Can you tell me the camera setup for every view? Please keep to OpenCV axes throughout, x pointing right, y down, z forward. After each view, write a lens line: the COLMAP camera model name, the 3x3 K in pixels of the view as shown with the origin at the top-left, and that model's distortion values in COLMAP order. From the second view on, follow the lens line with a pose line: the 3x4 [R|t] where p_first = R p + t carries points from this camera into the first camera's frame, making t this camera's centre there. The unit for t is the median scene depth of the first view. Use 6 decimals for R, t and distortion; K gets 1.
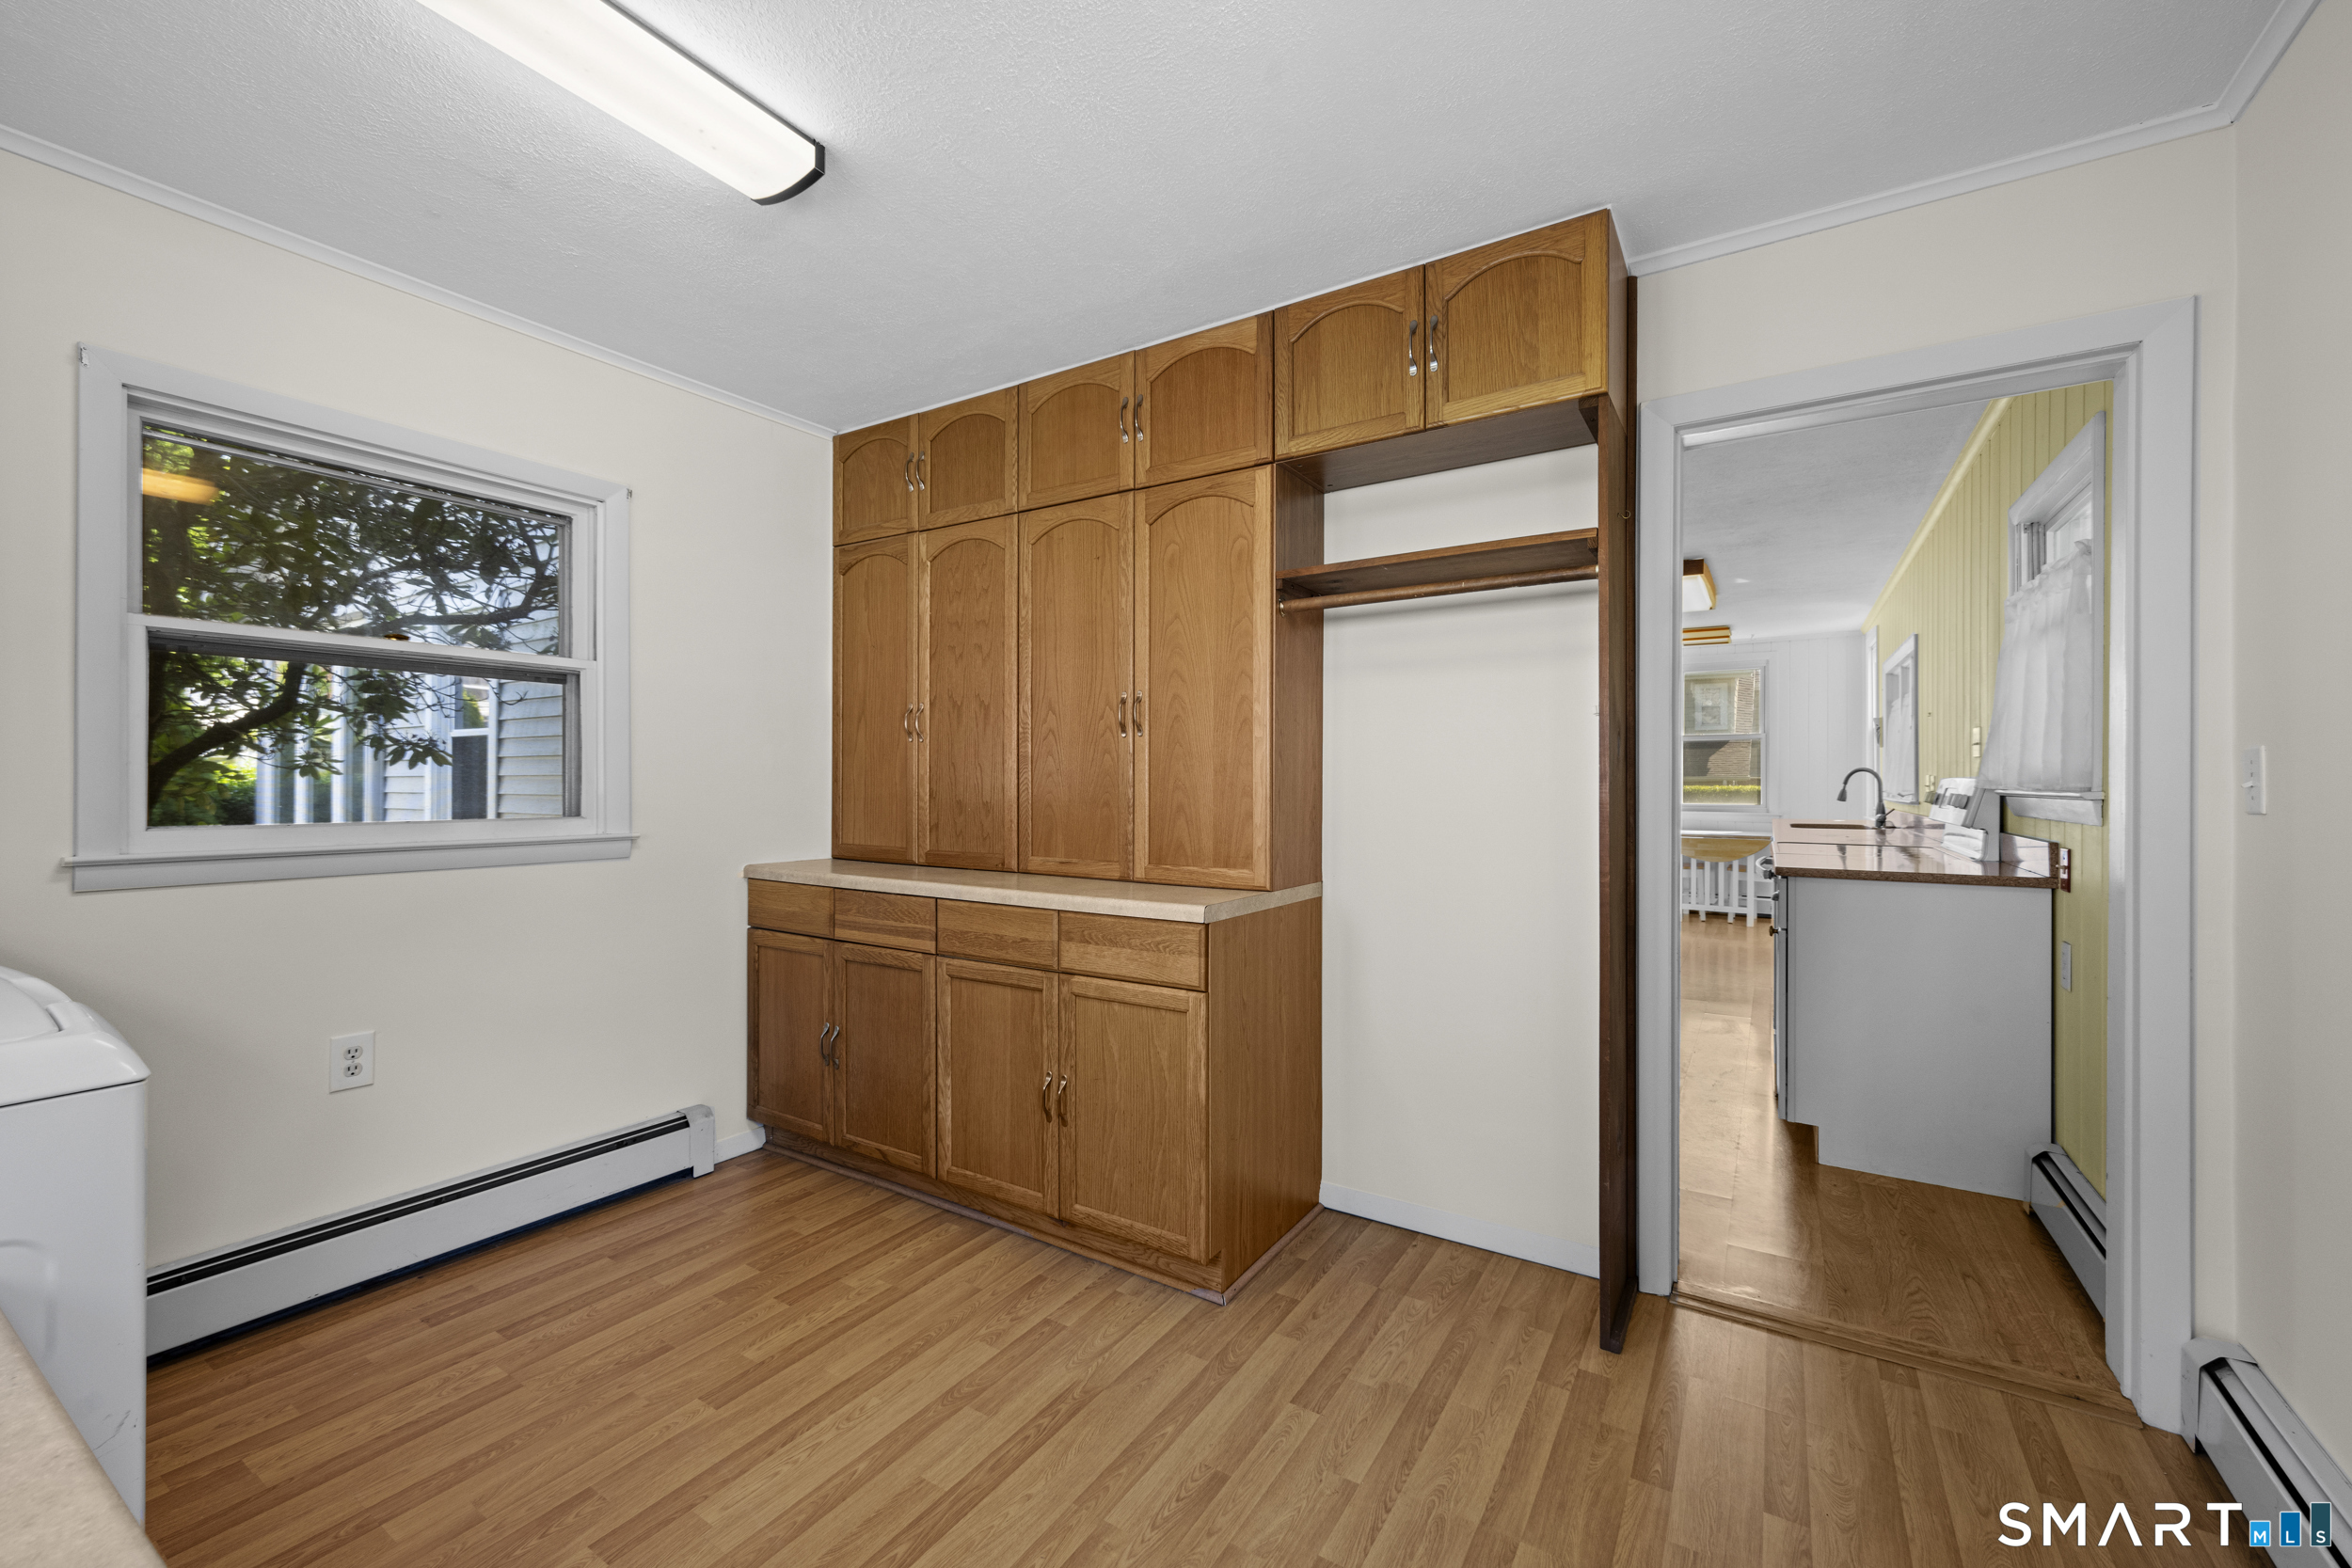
lens RADIAL K [[941.7, 0, 1177.2], [0, 941.7, 777.2], [0, 0, 1]] dist [0.001577, 0.000261]
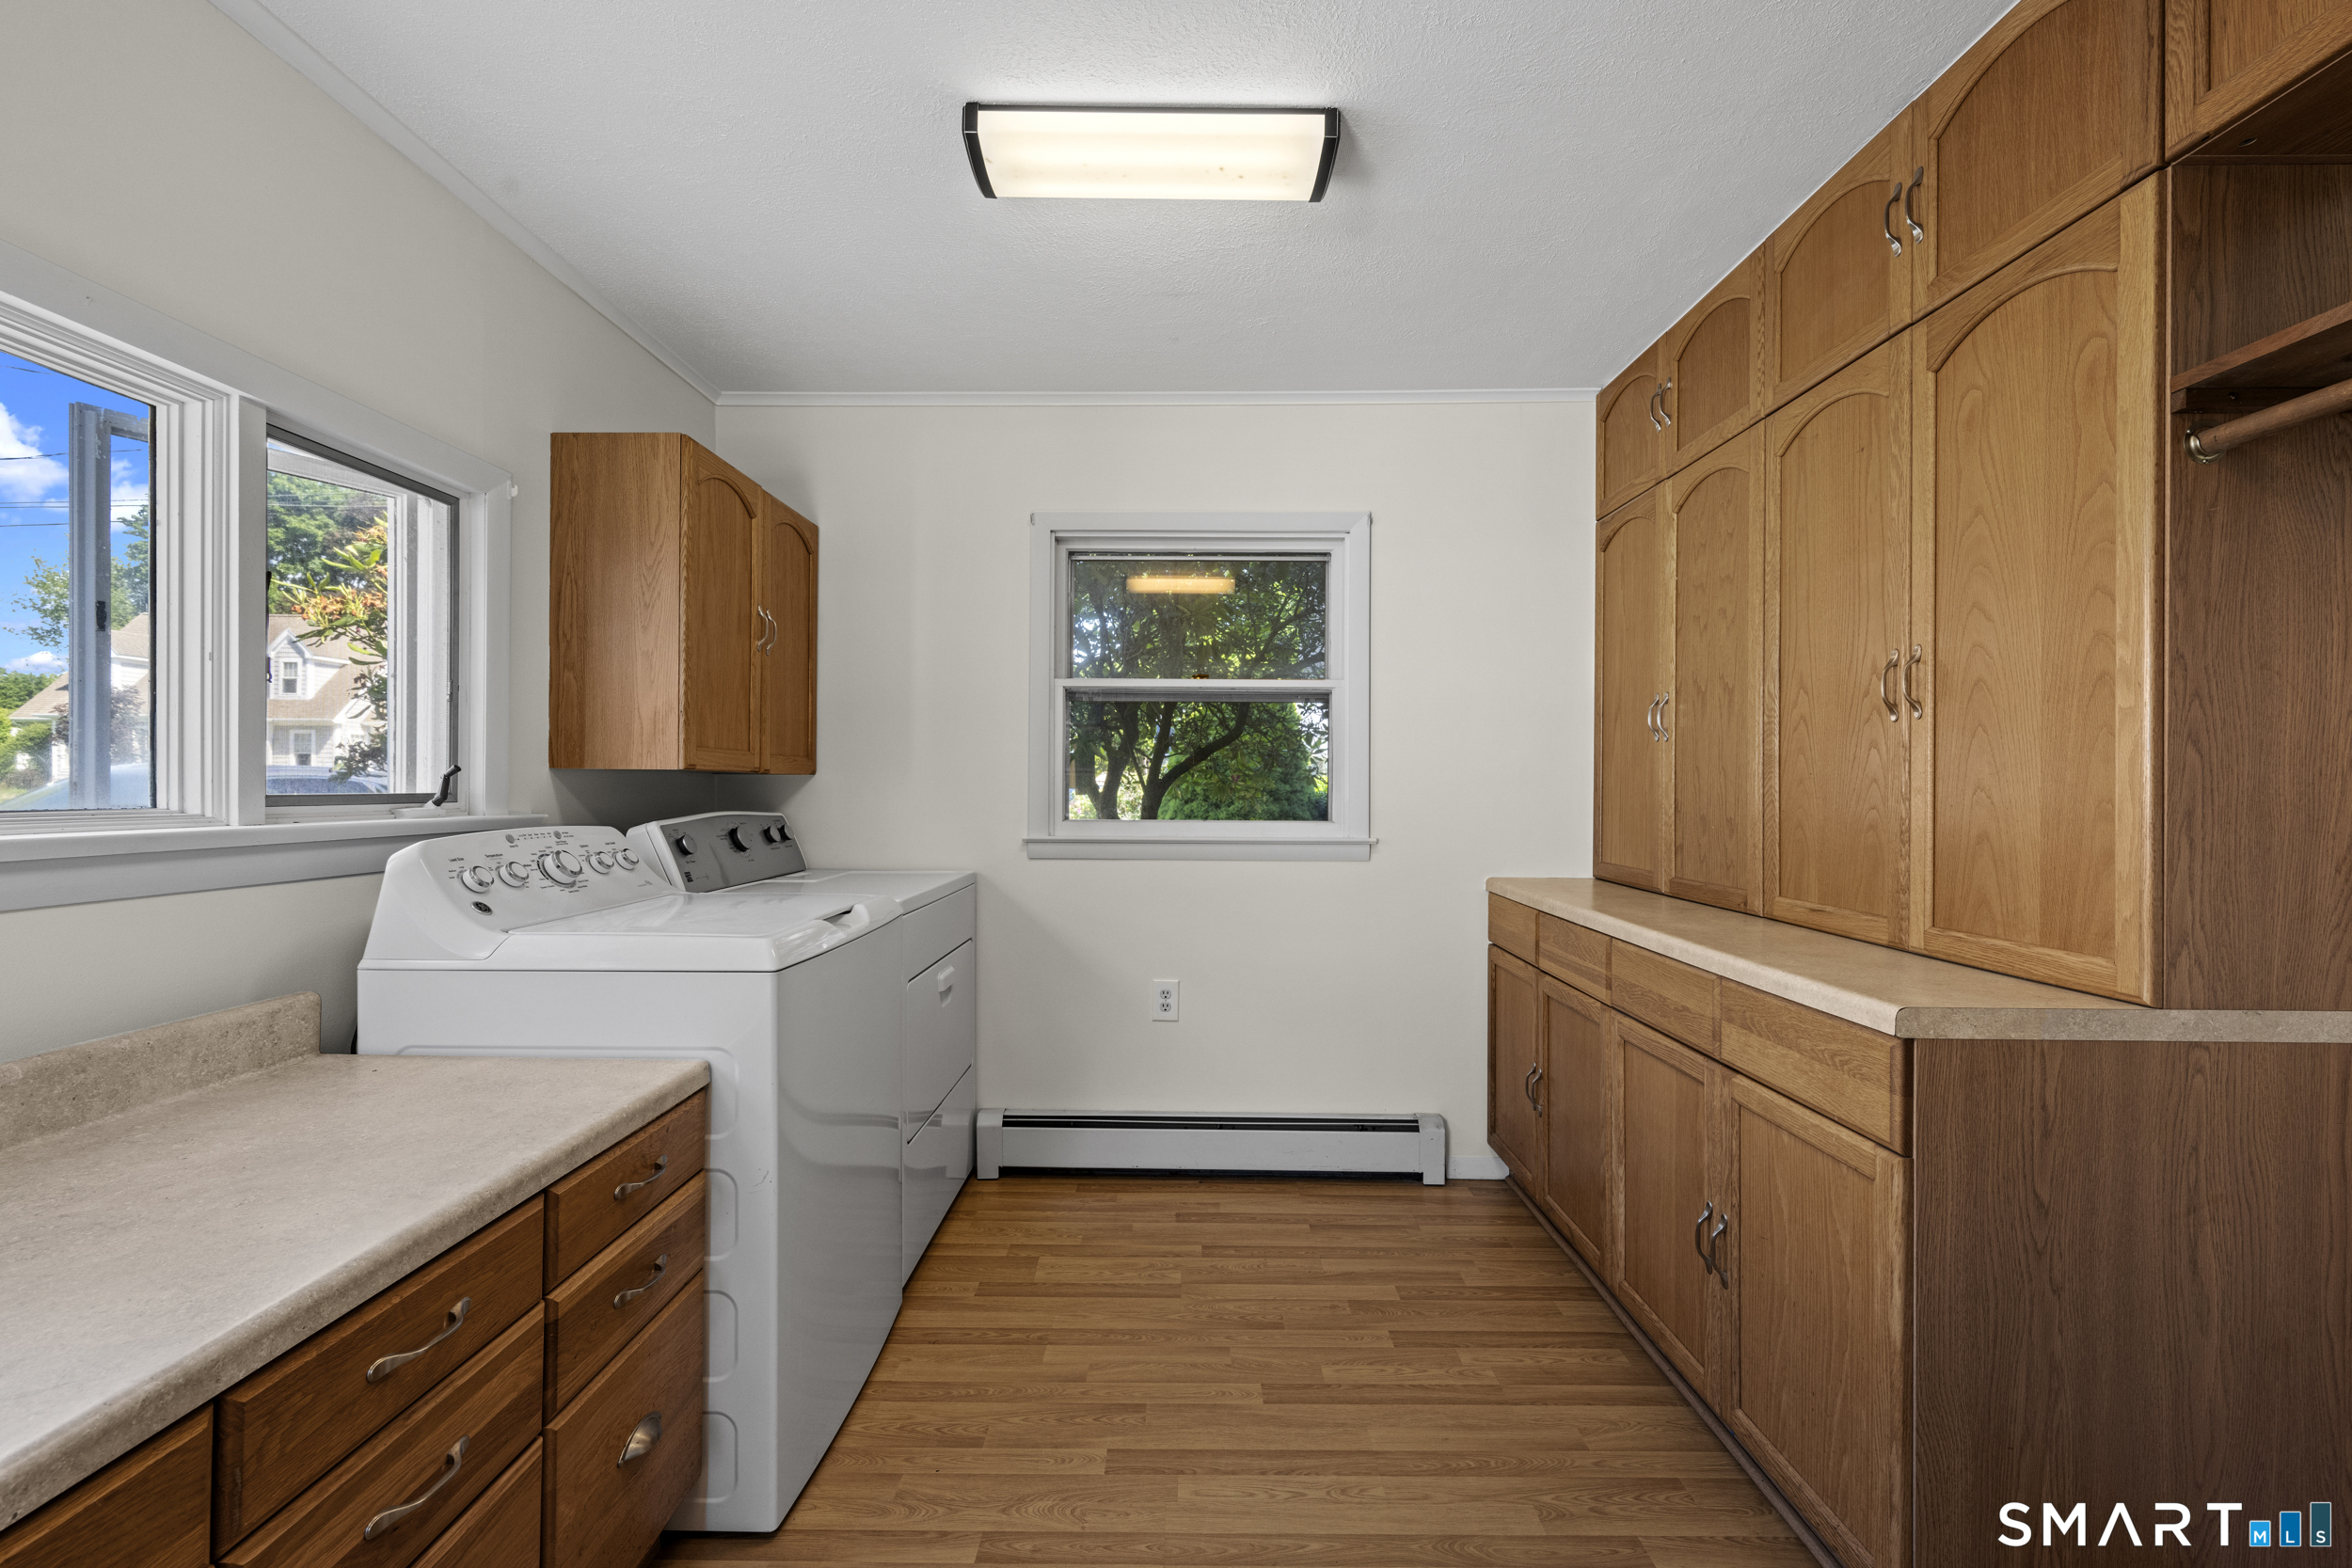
lens RADIAL K [[968.6, 0, 1176.0], [0, 968.6, 784.0], [0, 0, 1]] dist [-0.000401, 0.000162]
pose [[0.527986, -0.002336, -0.849250, 0.263424], [0.001095, 0.999997, -0.002069, 0.000222], [0.849253, 0.000162, 0.527987, 0.269263]]
